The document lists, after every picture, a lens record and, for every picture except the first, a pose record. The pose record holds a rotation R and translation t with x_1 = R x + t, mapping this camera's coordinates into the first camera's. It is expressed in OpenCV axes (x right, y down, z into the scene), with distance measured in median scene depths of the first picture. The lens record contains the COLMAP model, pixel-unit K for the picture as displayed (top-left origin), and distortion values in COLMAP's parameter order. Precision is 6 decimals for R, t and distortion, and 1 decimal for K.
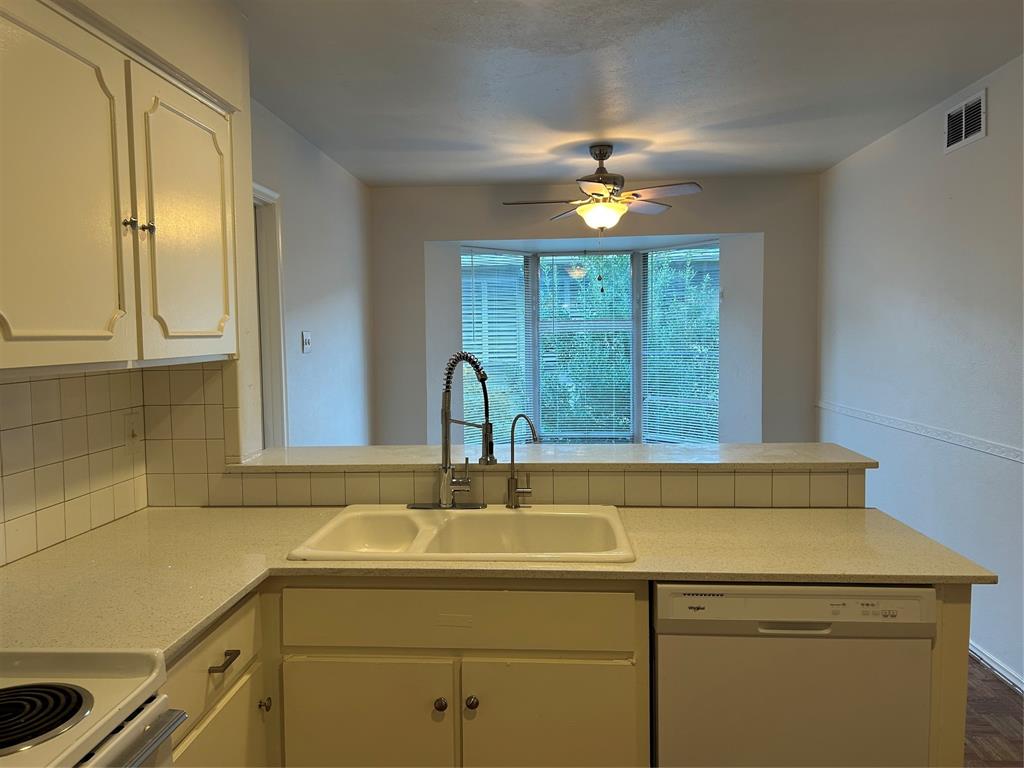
lens RADIAL K [[765.9, 0, 510.6], [0, 765.9, 382.6], [0, 0, 1]] dist [0.058667, -0.070842]
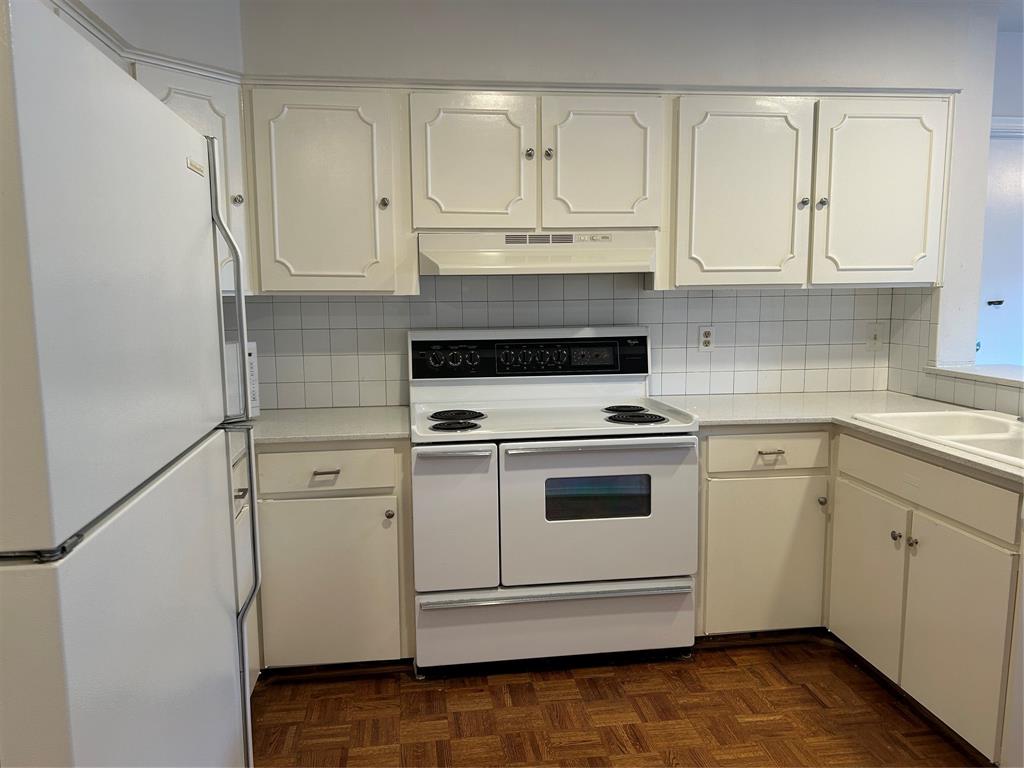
lens RADIAL K [[765.9, 0, 516.1], [0, 765.9, 385.7], [0, 0, 1]] dist [0.058667, -0.070842]
pose [[0.211989, 0.136446, -0.967700, 0.805786], [-0.056008, 0.990274, 0.127360, 0.009233], [0.975666, 0.027200, 0.217570, 0.022174]]
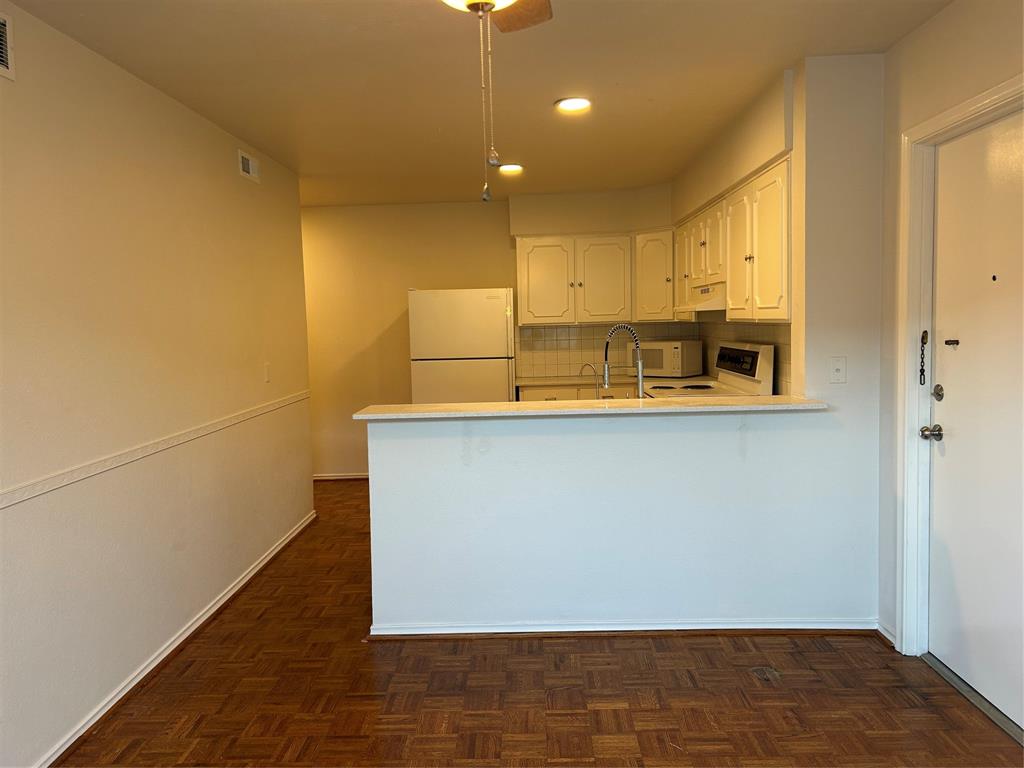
lens RADIAL K [[765.9, 0, 507.0], [0, 765.9, 381.6], [0, 0, 1]] dist [0.058667, -0.070842]
pose [[-0.997483, 0.050615, -0.049652, 0.268450], [0.042928, 0.988465, 0.145238, -0.155305], [0.056431, 0.142742, -0.988150, 2.459724]]
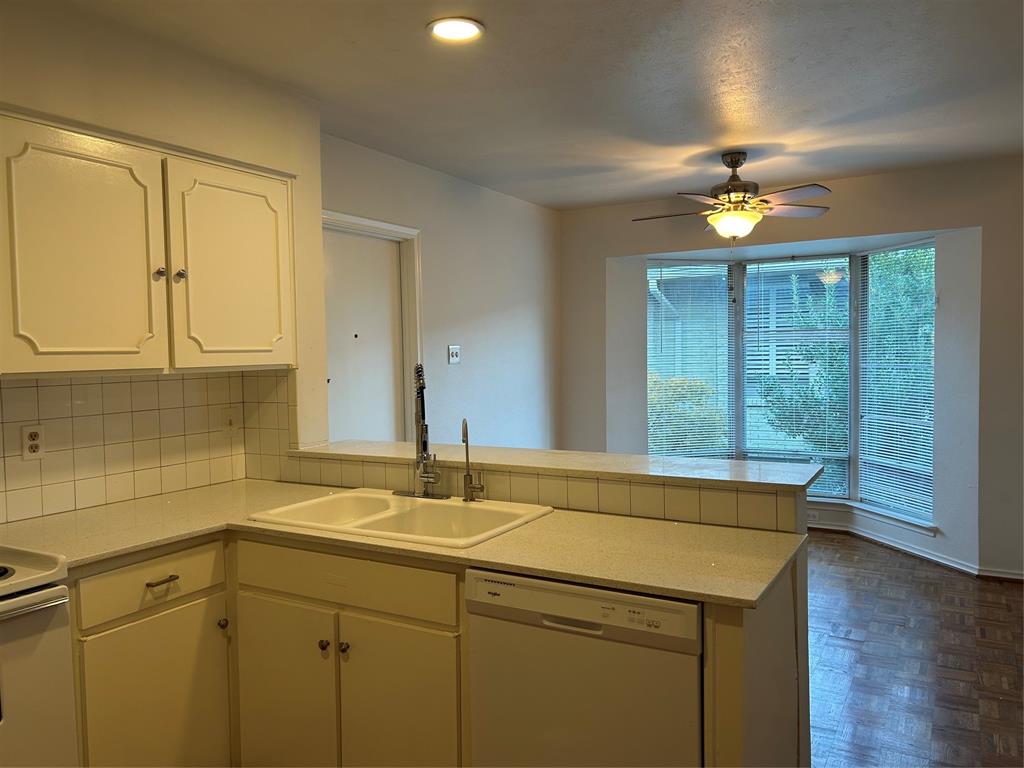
lens RADIAL K [[765.9, 0, 504.4], [0, 765.9, 387.2], [0, 0, 1]] dist [0.058667, -0.070842]
pose [[0.898729, 0.021102, -0.437996, 0.537876], [-0.024476, 0.999698, -0.002060, -0.004750], [0.437821, 0.012572, 0.898974, -0.002228]]
